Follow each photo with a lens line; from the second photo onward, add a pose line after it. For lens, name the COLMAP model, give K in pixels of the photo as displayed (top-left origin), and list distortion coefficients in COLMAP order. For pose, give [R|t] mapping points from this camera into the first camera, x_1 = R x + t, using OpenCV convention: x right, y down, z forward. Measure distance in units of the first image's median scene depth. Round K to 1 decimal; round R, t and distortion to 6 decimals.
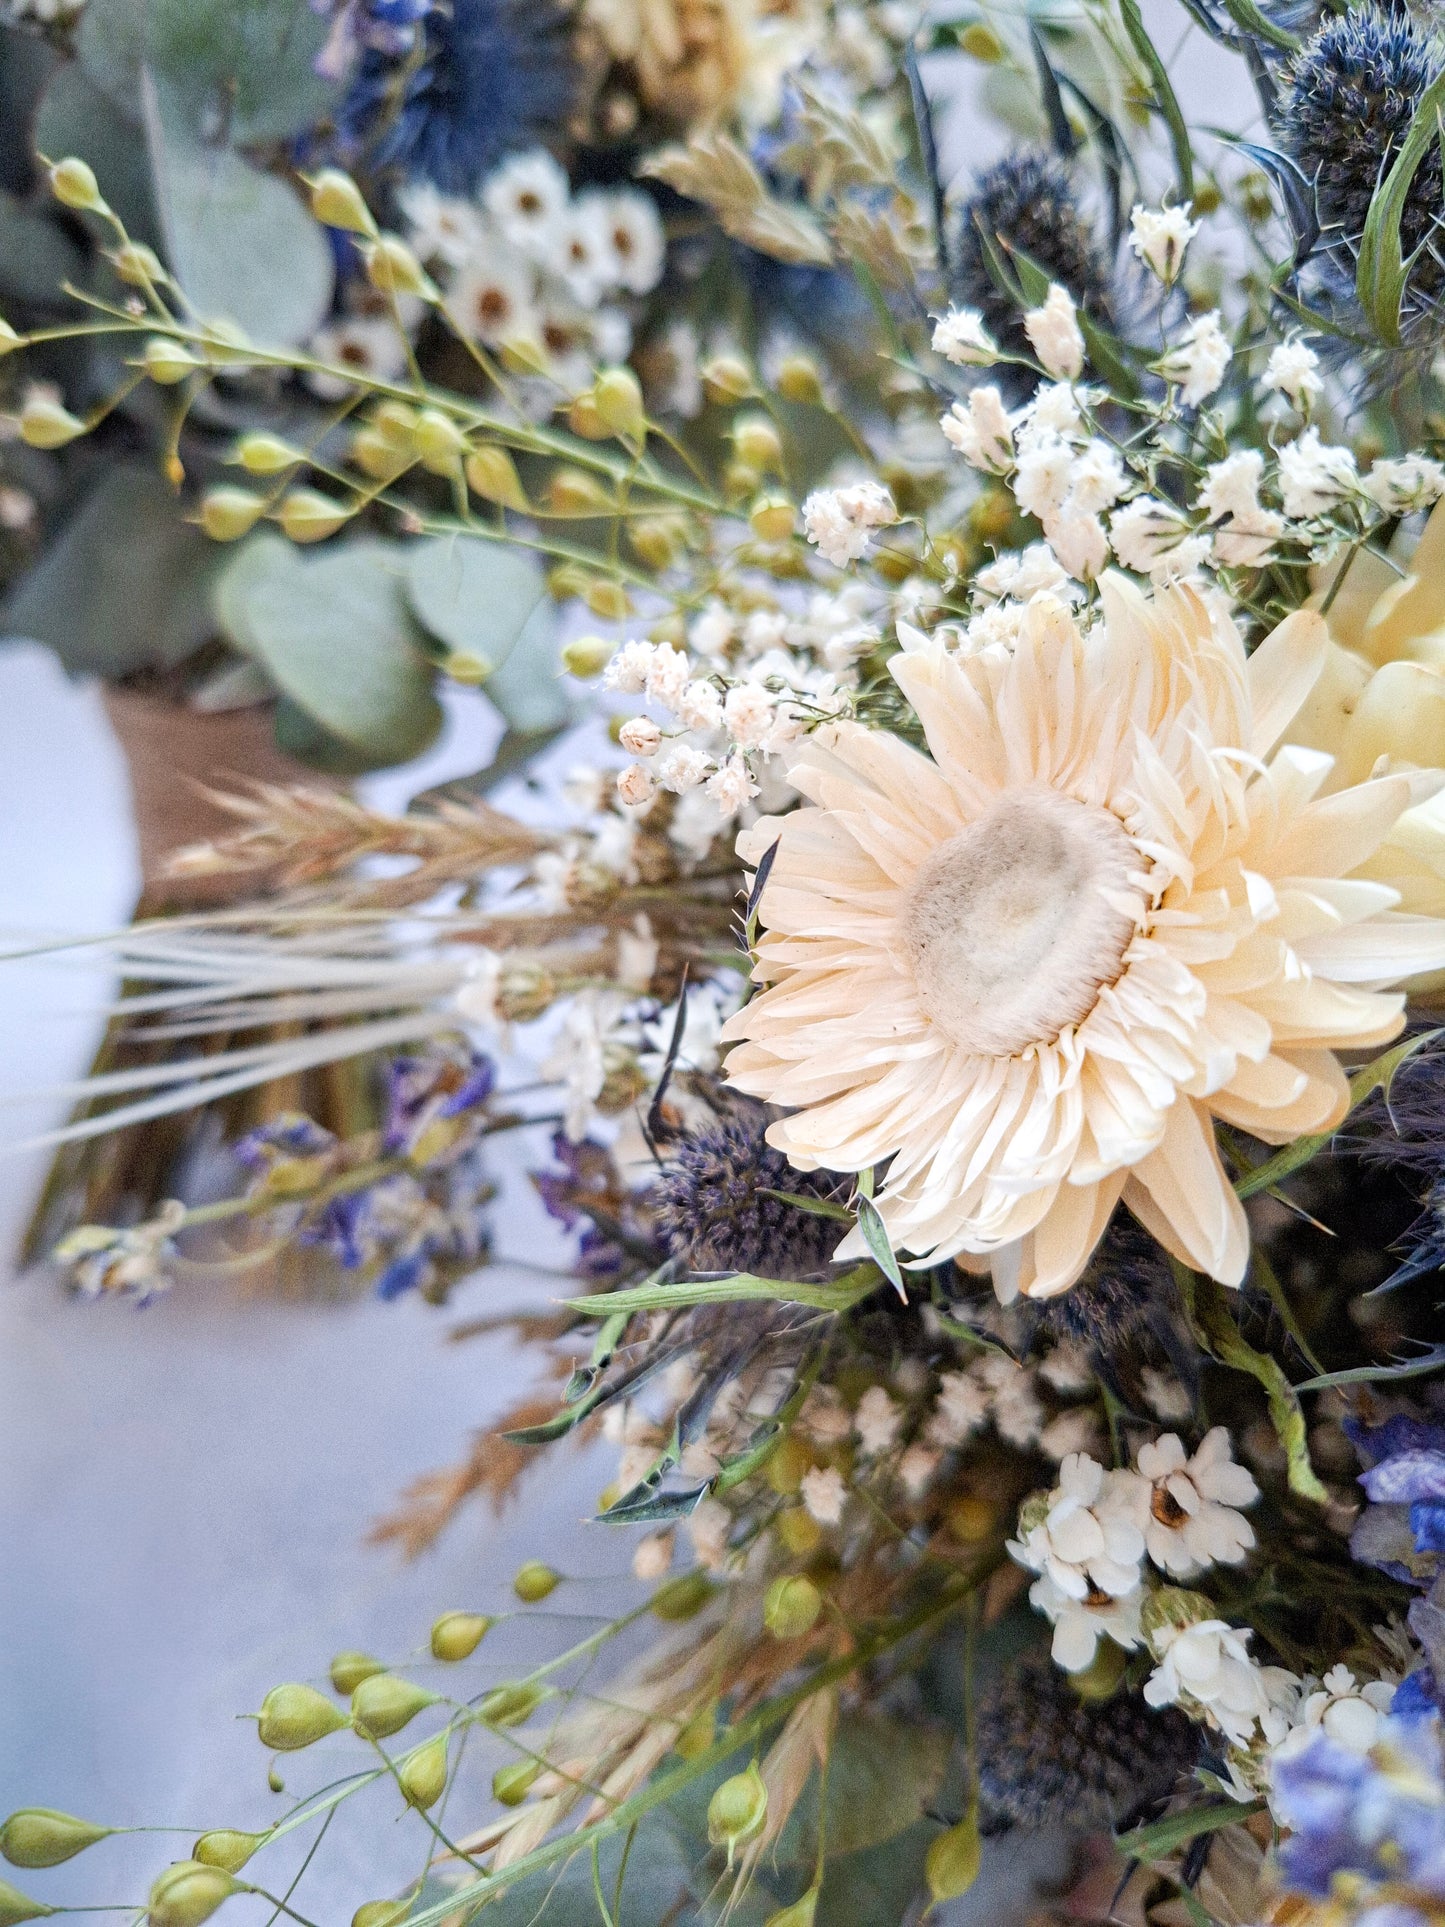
lens RADIAL K [[1489.6, 0, 722.5], [0, 1489.6, 963.5], [0, 0, 1]] dist [0.000917, -0.073639]
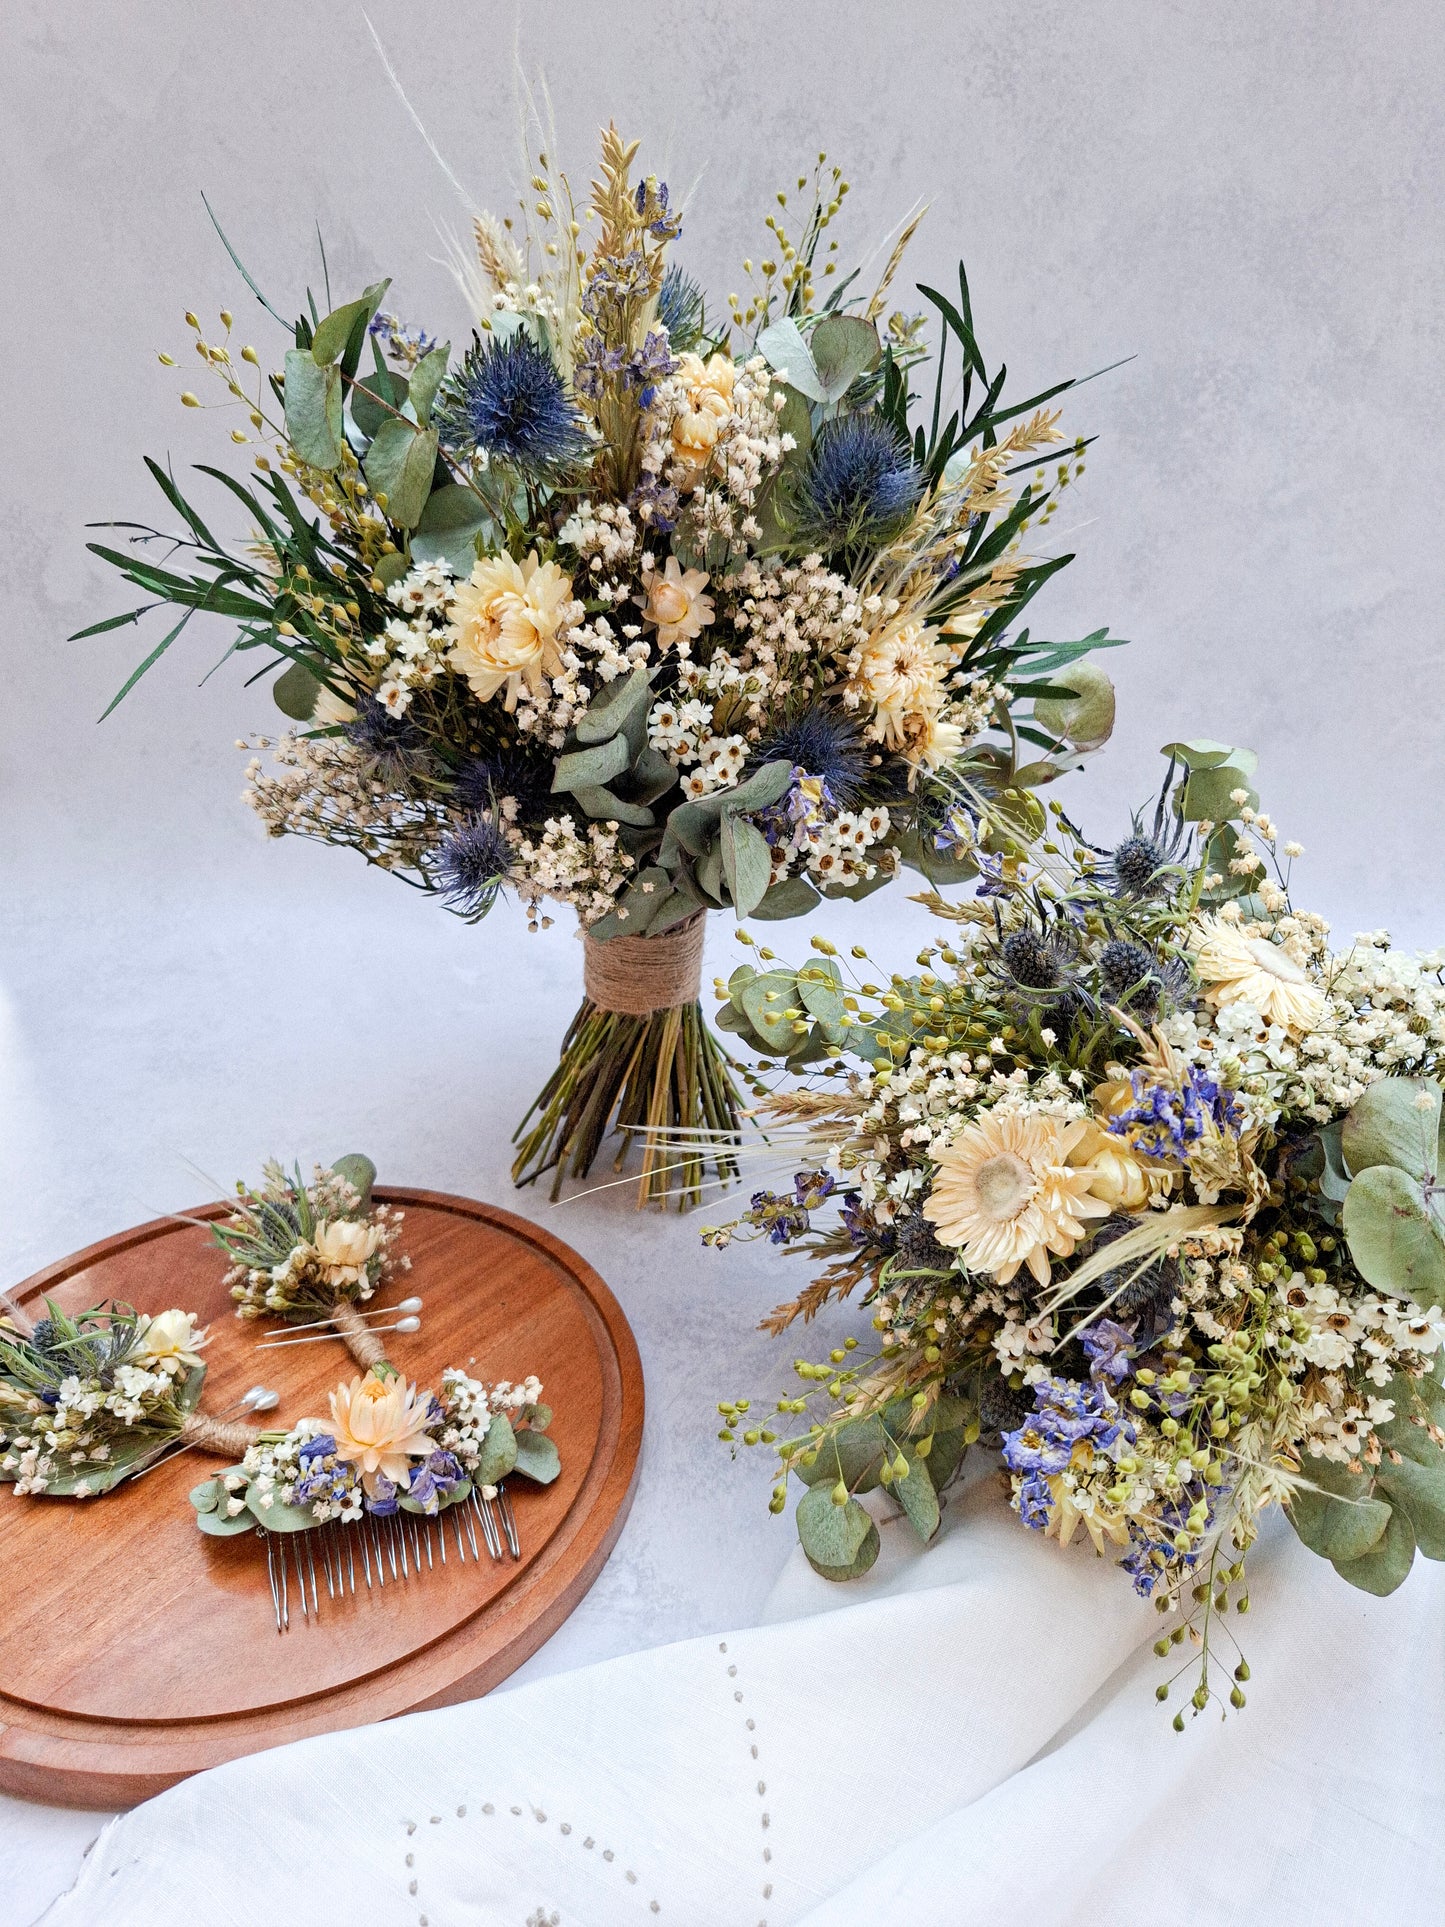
lens RADIAL K [[1399.8, 0, 710.2], [0, 1399.8, 953.6], [0, 0, 1]] dist [0.112294, -0.169951]
pose [[0.997097, 0.054985, -0.052667, -0.360789], [-0.049291, 0.993364, 0.103911, -0.871221], [0.058031, -0.101013, 0.993191, -2.355891]]
